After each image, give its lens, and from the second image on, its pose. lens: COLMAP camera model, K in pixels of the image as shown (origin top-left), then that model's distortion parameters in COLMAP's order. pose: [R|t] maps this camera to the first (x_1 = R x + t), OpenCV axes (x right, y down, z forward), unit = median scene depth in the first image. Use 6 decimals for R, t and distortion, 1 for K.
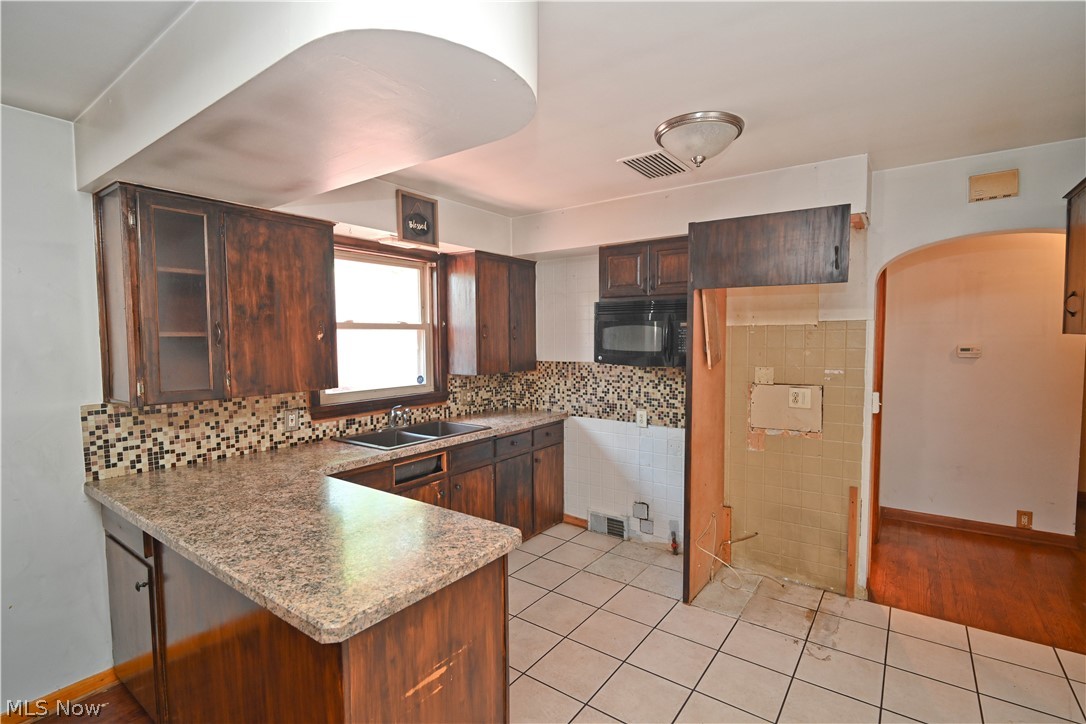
lens RADIAL K [[503.1, 0, 546.9], [0, 503.1, 364.1], [0, 0, 1]] dist [-0.007454, -0.001280]
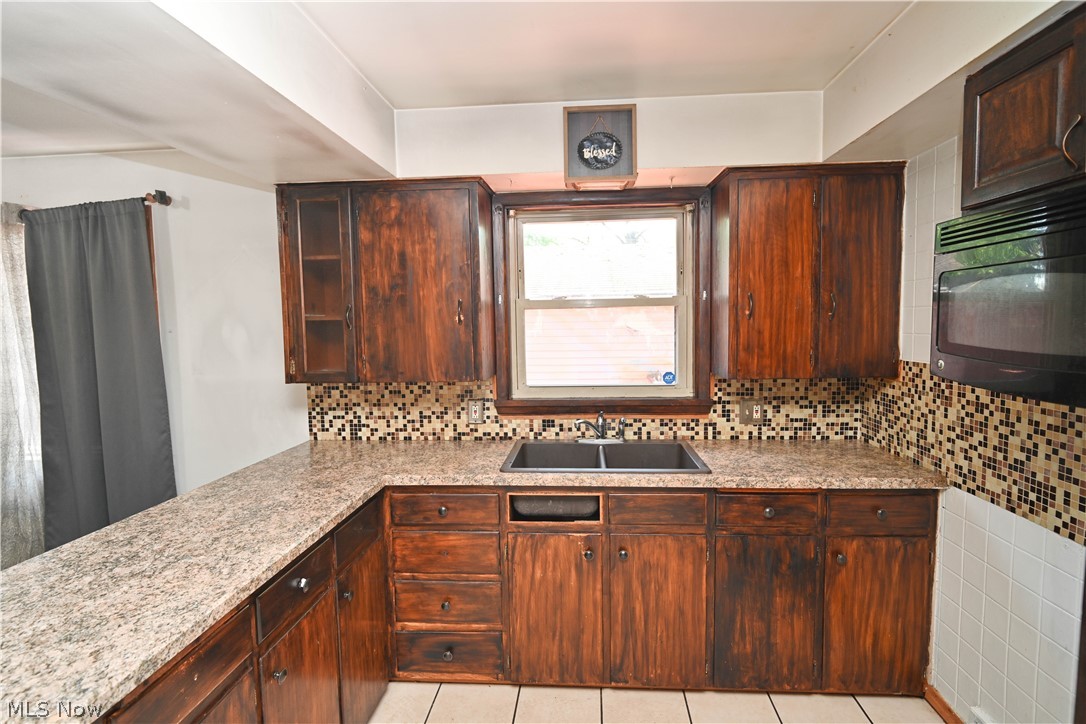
lens RADIAL K [[512.2, 0, 556.9], [0, 512.2, 359.7], [0, 0, 1]] dist [-0.002605, -0.000758]
pose [[0.537327, 0.059597, -0.841266, 0.300004], [-0.032934, 0.998222, 0.049681, -0.028166], [0.842731, 0.001012, 0.538335, 0.561029]]
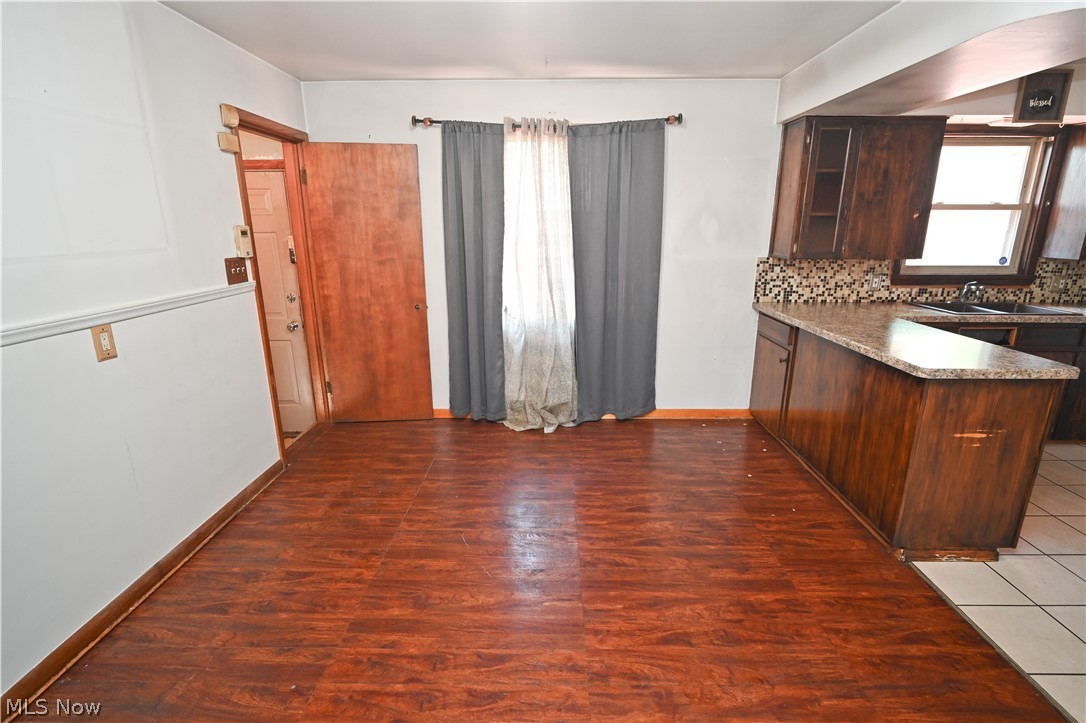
lens RADIAL K [[518.6, 0, 552.1], [0, 518.6, 372.0], [0, 0, 1]] dist [-0.009601, -0.000702]
pose [[0.584069, 0.227720, -0.779107, 0.093347], [-0.045901, 0.967571, 0.248395, 0.036761], [0.810405, -0.109318, 0.575580, -0.437453]]
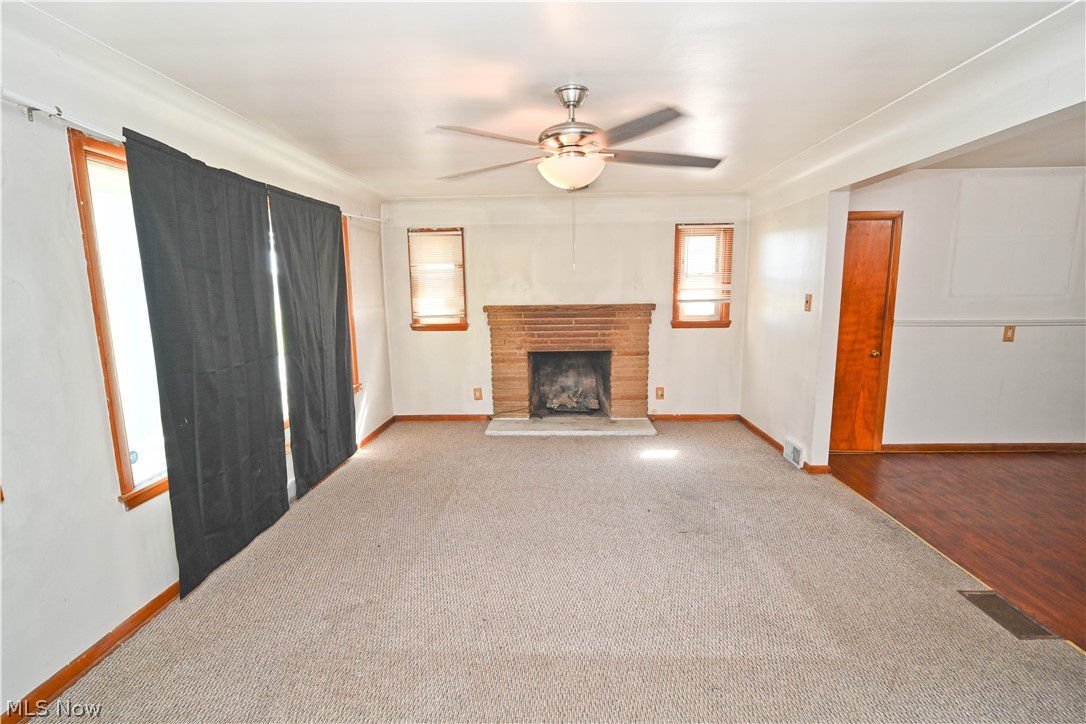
lens RADIAL K [[503.1, 0, 546.9], [0, 503.1, 364.1], [0, 0, 1]] dist [-0.007454, -0.001280]
pose [[-0.827254, 0.104482, -0.552027, 1.094836], [-0.010765, 0.979428, 0.201509, 0.001580], [0.561725, 0.172642, -0.809111, -0.103969]]
